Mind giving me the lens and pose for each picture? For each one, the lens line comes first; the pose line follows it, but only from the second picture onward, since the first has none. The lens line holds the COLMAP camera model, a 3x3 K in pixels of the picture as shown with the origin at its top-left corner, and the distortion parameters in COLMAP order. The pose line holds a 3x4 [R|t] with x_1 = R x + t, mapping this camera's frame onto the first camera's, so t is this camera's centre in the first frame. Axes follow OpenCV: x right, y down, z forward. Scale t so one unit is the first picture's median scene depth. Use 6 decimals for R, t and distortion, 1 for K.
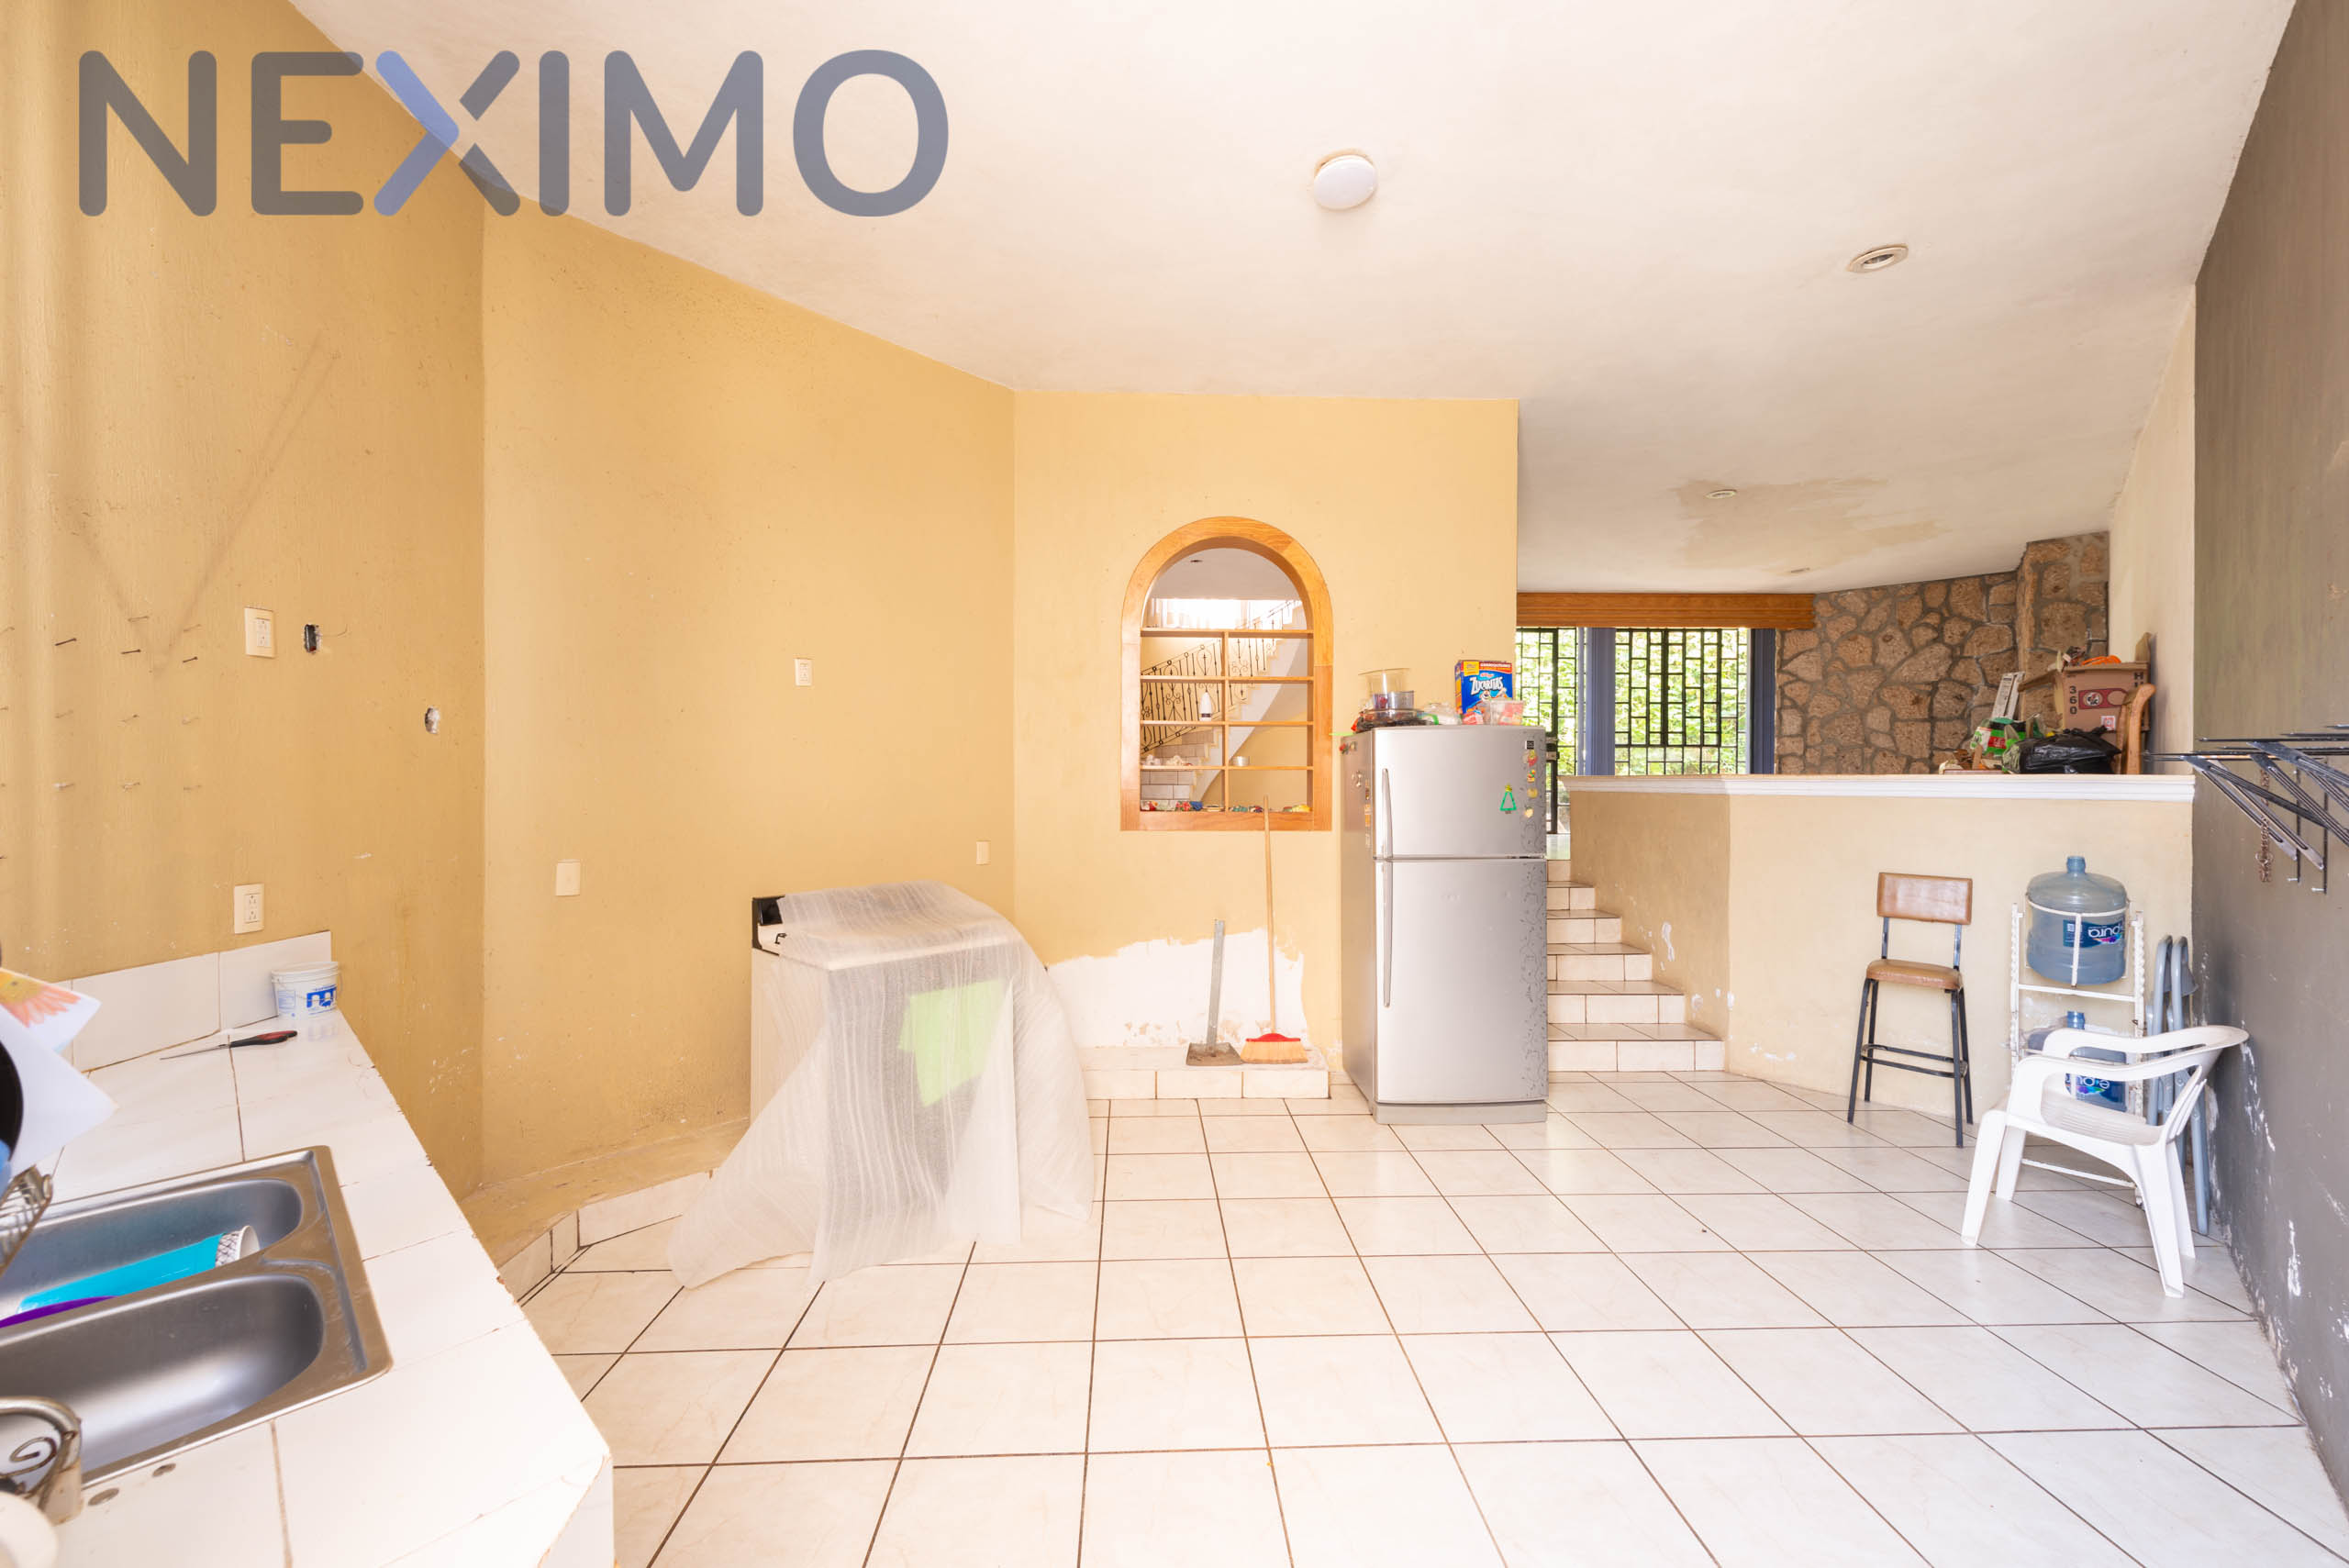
lens RADIAL K [[932.5, 0, 1168.0], [0, 932.5, 785.8], [0, 0, 1]] dist [0.002928, -0.000143]
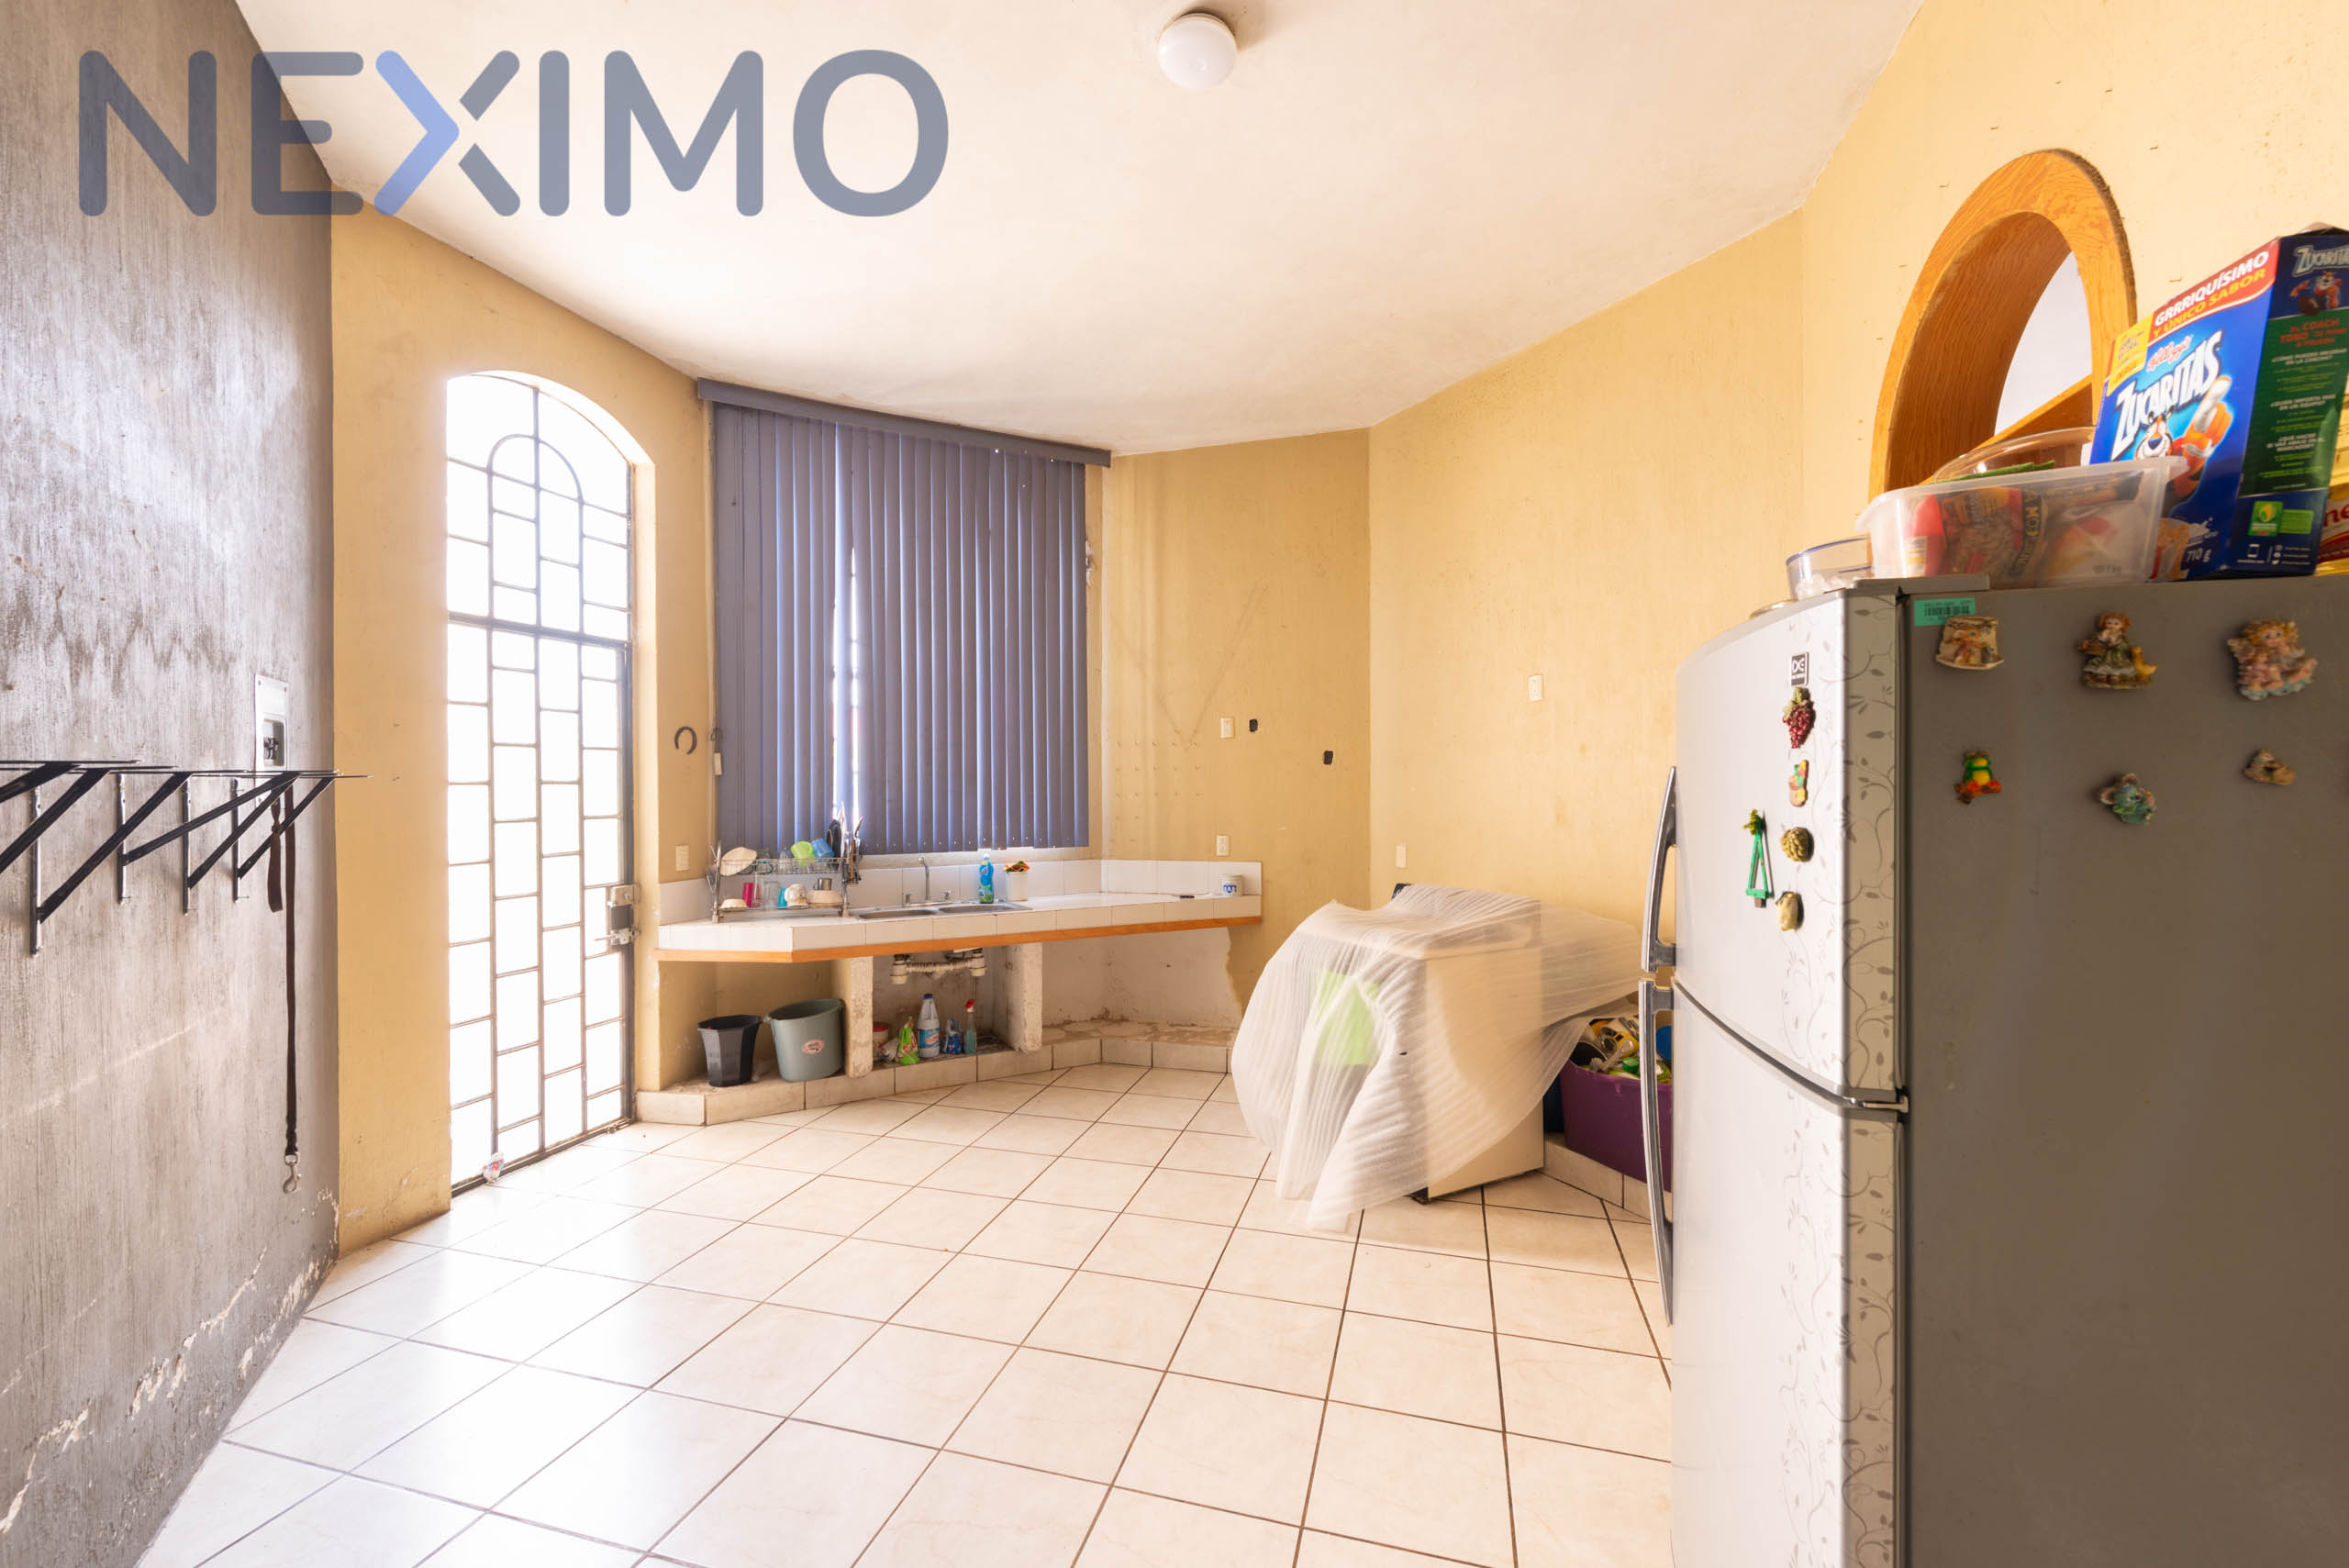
lens RADIAL K [[932.5, 0, 1178.5], [0, 932.5, 779.7], [0, 0, 1]] dist [0.002928, -0.000143]
pose [[-0.313708, 0.001352, -0.949519, 1.268845], [0.000349, 0.999999, 0.001309, -0.036687], [0.949519, 0.000079, -0.313708, 1.619549]]
